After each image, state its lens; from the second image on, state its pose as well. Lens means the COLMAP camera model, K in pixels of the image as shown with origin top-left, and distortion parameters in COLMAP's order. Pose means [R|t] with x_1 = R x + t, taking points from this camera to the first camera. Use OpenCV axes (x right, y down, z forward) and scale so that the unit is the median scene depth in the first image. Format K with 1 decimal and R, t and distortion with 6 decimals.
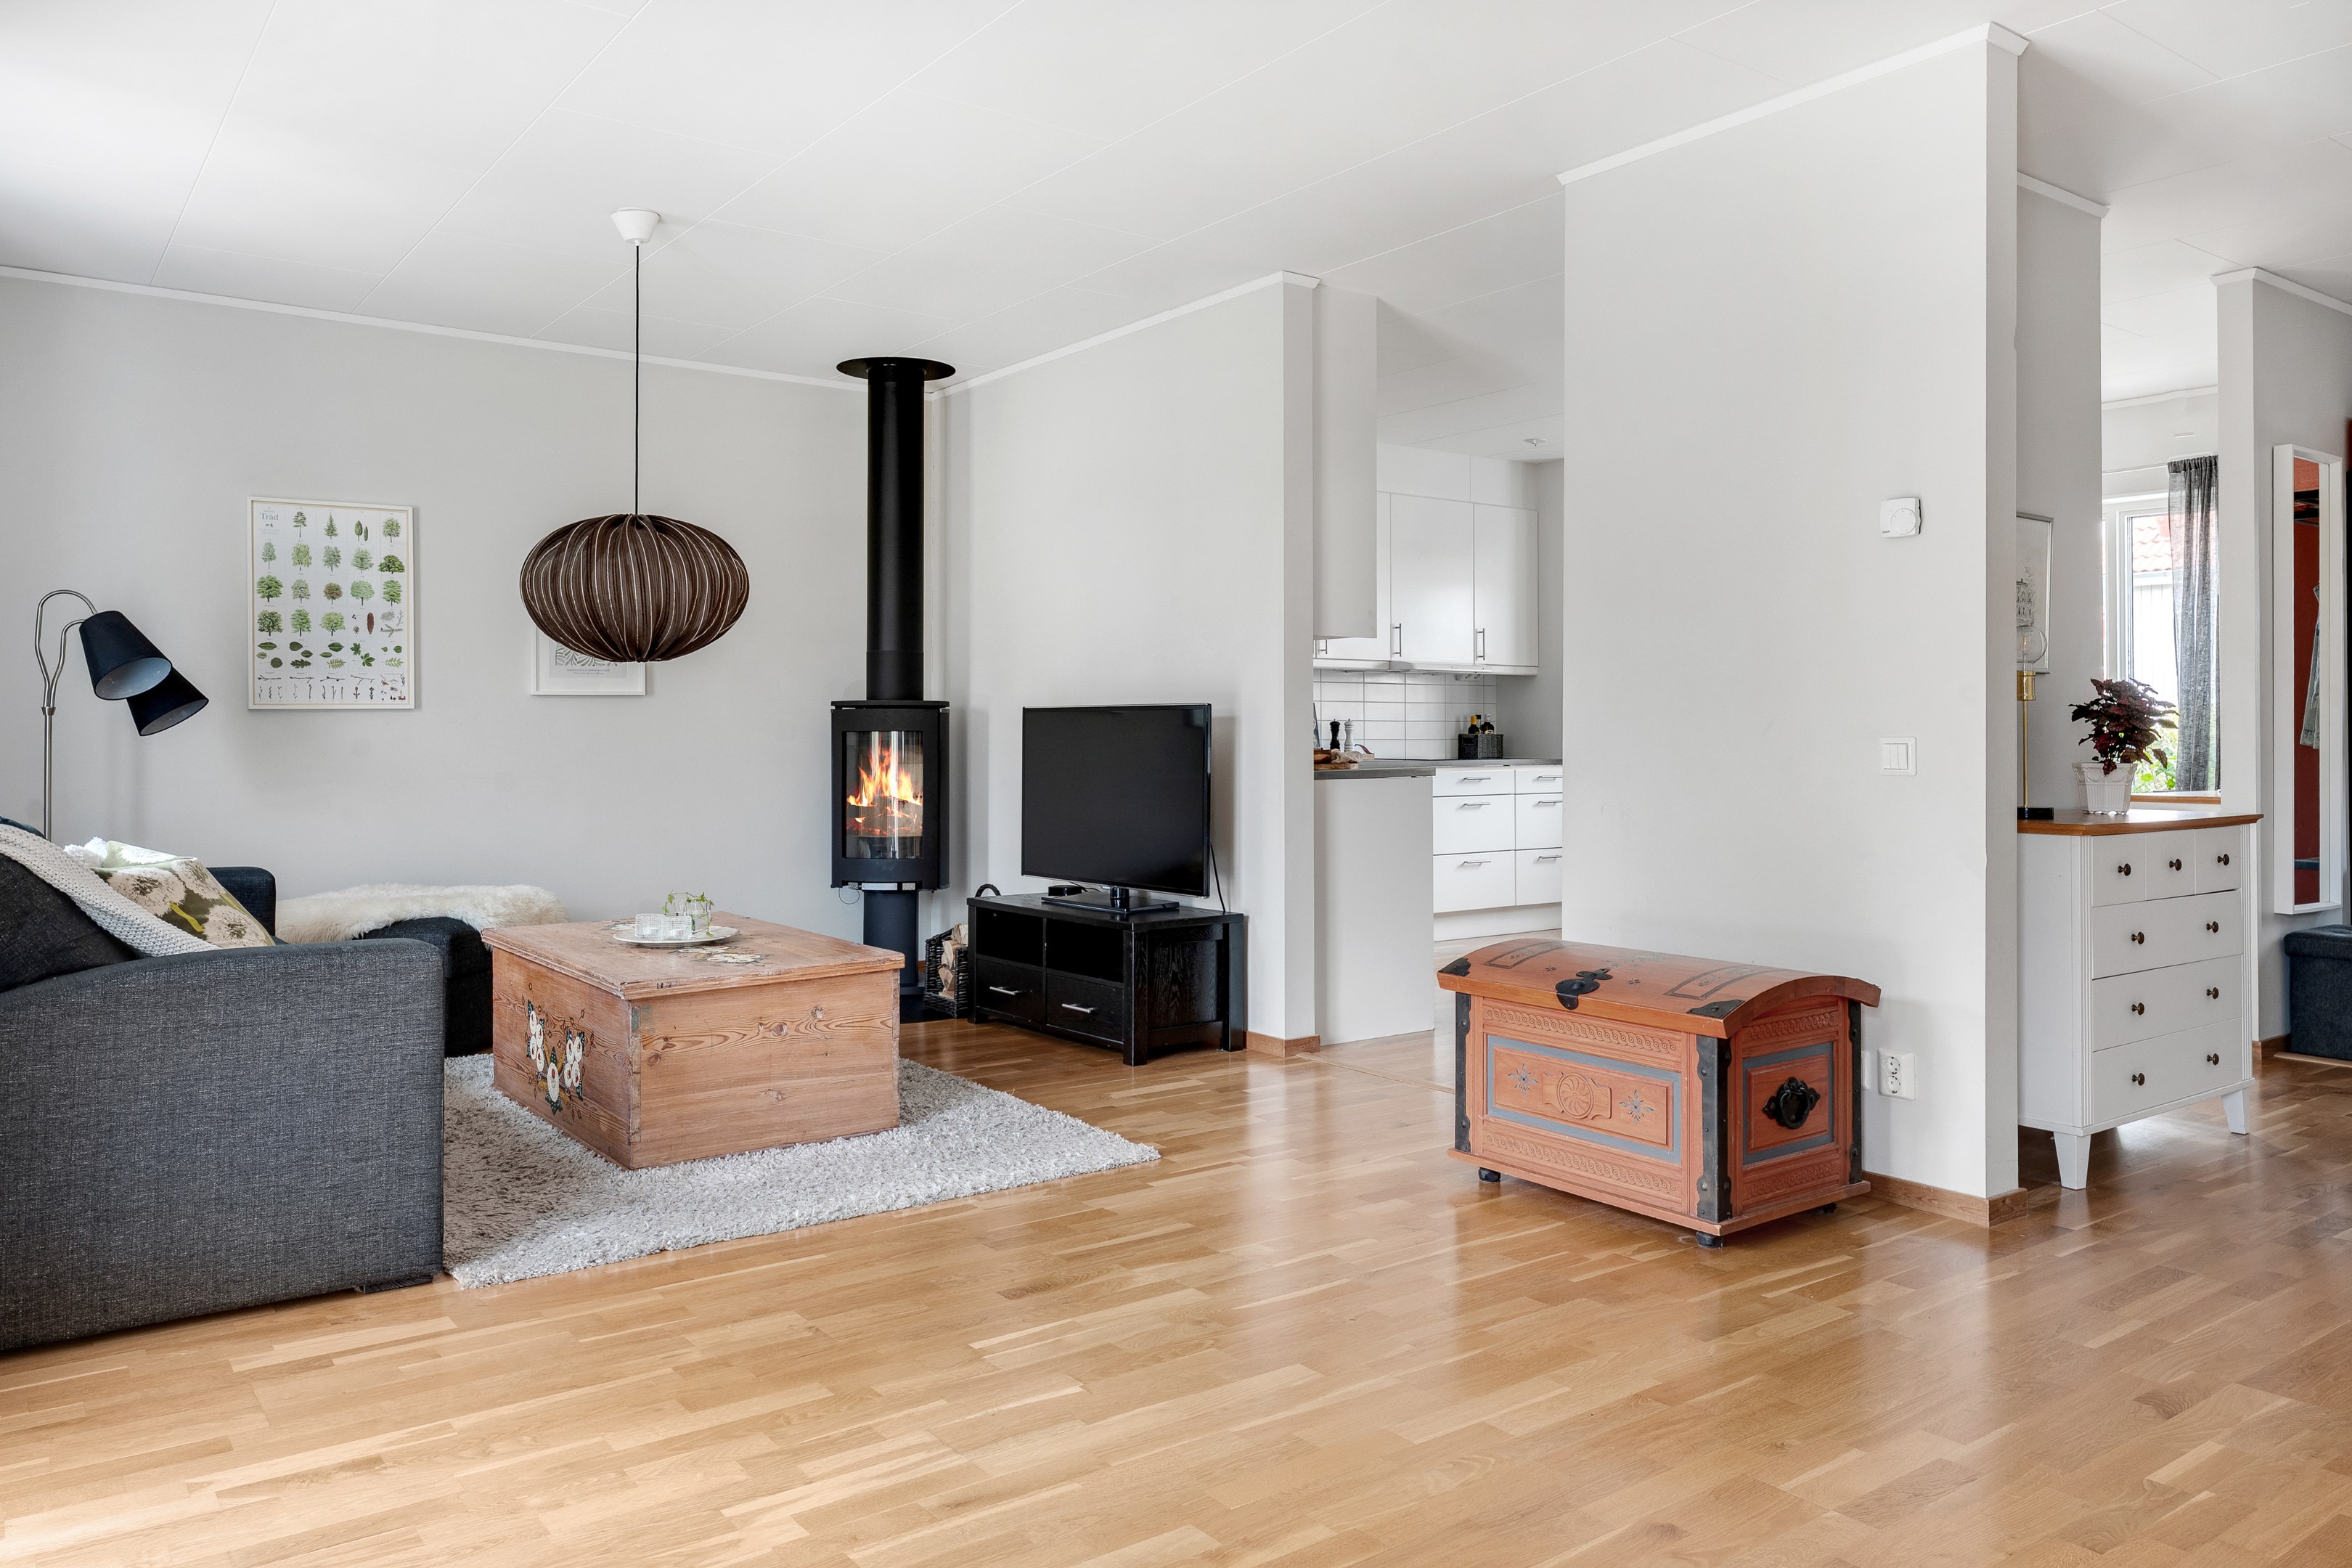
lens RADIAL K [[1652.8, 0, 1161.2], [0, 1652.8, 737.5], [0, 0, 1]] dist [0.008764, -0.008668]
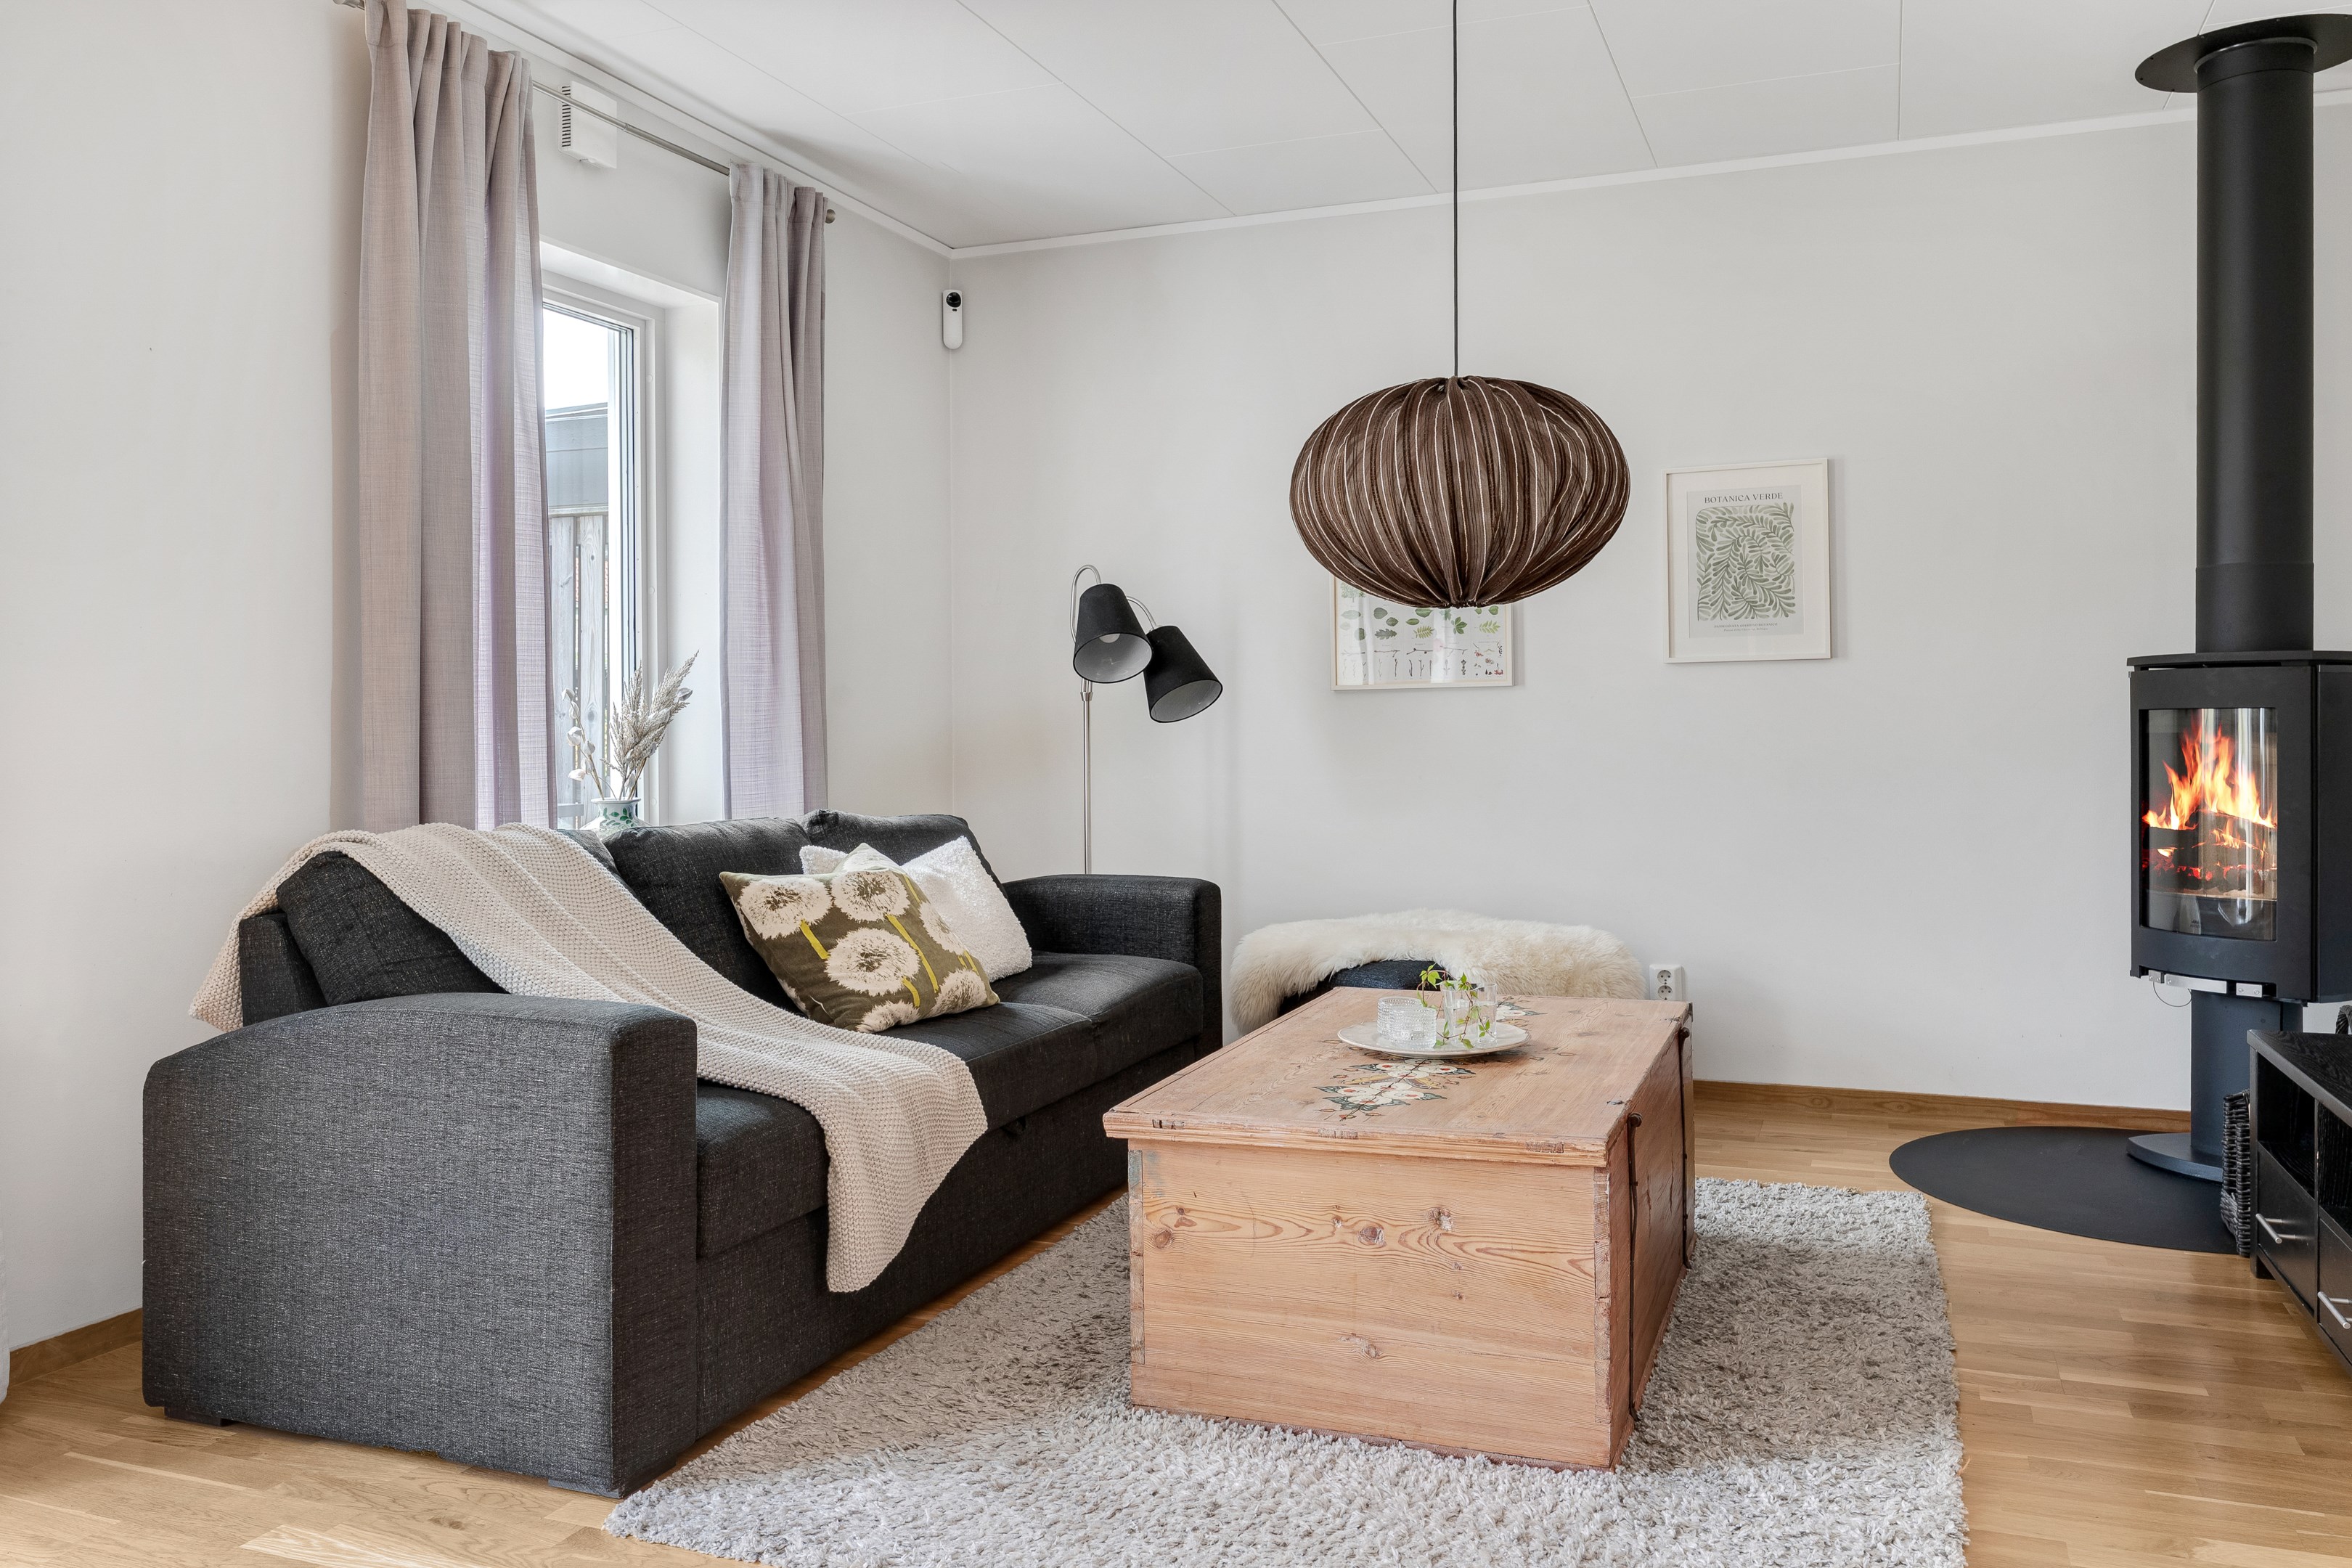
lens RADIAL K [[1783.6, 0, 1188.4], [0, 1783.6, 760.7], [0, 0, 1]] dist [0.004526, -0.002817]
pose [[0.538592, 0.013816, -0.842453, 0.252241], [0.004896, 0.999797, 0.019527, 0.000871], [0.842552, -0.014642, 0.538416, 0.620123]]
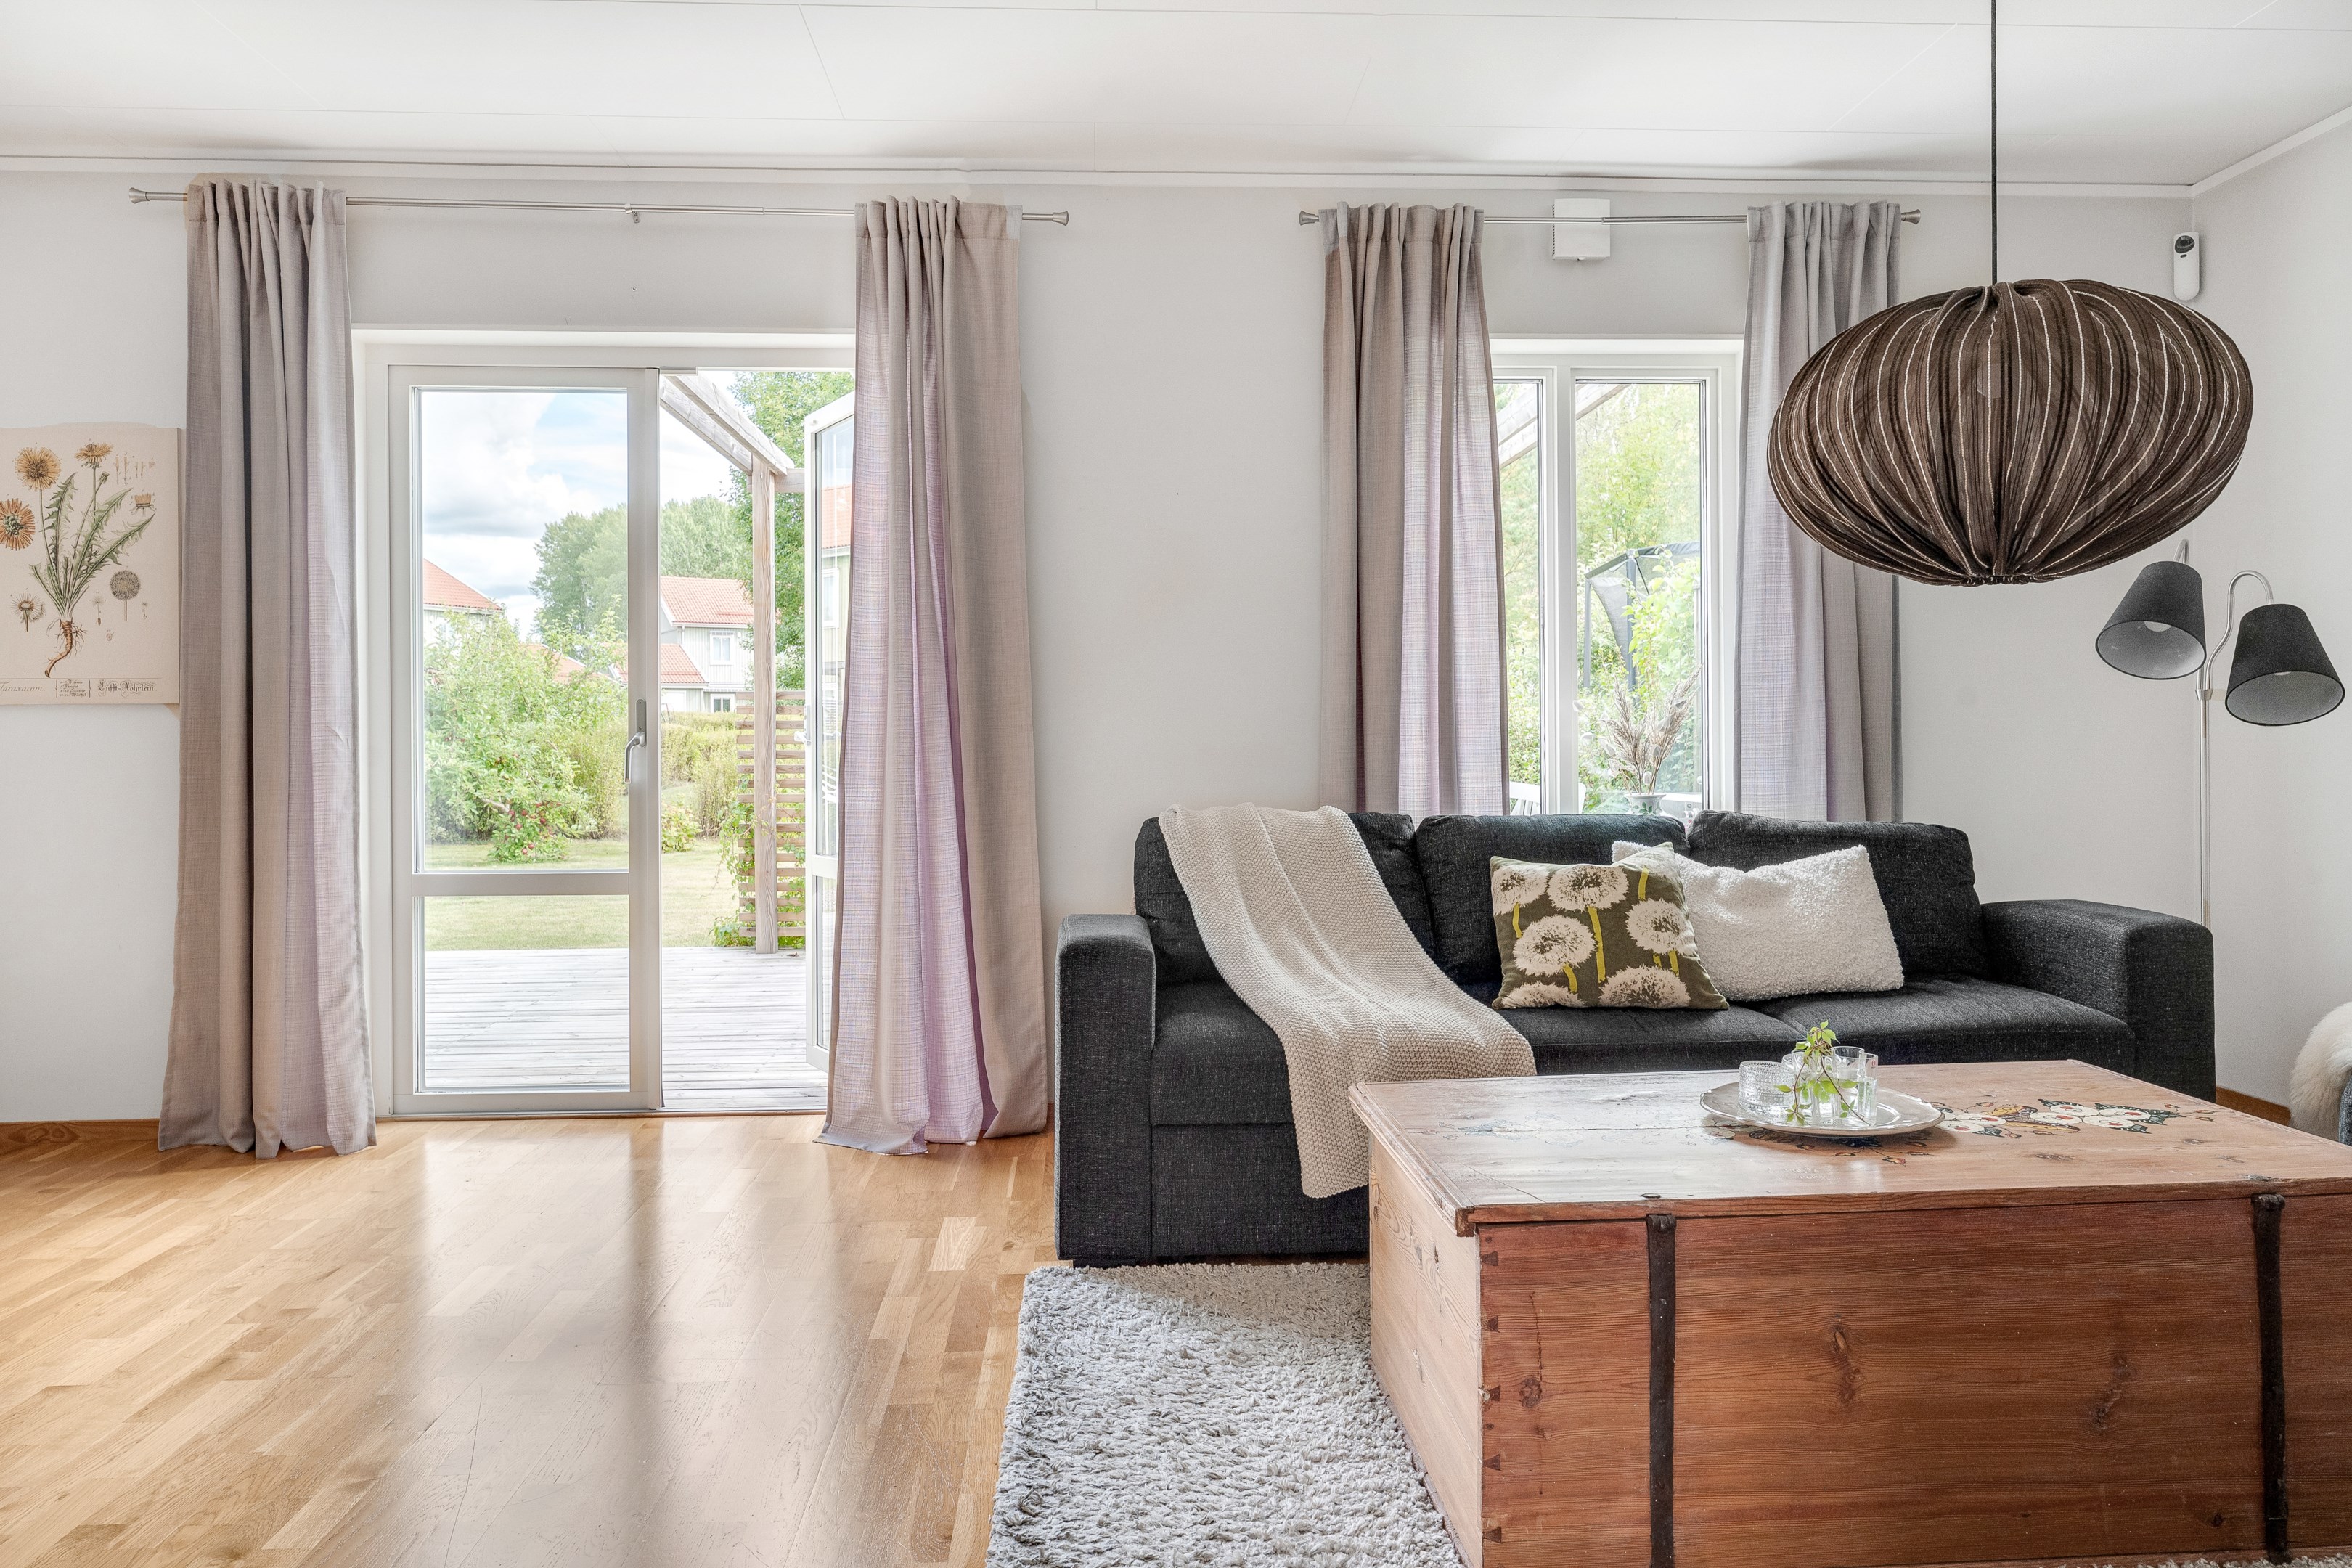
lens RADIAL K [[1580.2, 0, 1162.5], [0, 1580.2, 733.8], [0, 0, 1]] dist [0.009589, -0.003941]
pose [[-0.551974, -0.001613, -0.833860, 0.260981], [0.001425, 0.999995, -0.002878, 0.003364], [0.833860, -0.002777, -0.551969, 1.225213]]
